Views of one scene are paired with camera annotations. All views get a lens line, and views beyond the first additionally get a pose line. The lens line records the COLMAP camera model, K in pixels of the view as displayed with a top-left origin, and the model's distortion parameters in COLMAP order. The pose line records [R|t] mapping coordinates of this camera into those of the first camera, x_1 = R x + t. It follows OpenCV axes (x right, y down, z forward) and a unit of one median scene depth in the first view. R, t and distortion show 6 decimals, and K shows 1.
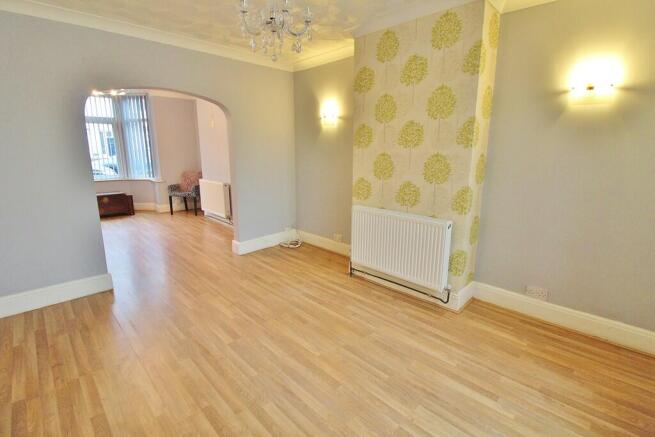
lens RADIAL K [[302.3, 0, 328.9], [0, 302.3, 212.0], [0, 0, 1]] dist [0.001047, -0.016723]
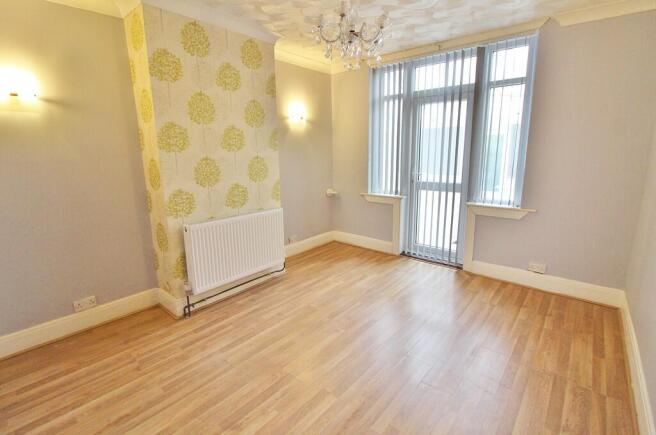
lens RADIAL K [[302.8, 0, 329.4], [0, 302.8, 211.0], [0, 0, 1]] dist [0.001047, -0.016723]
pose [[-0.075135, -0.198707, 0.977175, -0.794730], [0.212125, 0.954330, 0.210372, -0.160979], [-0.974350, 0.223089, -0.029553, 0.732052]]
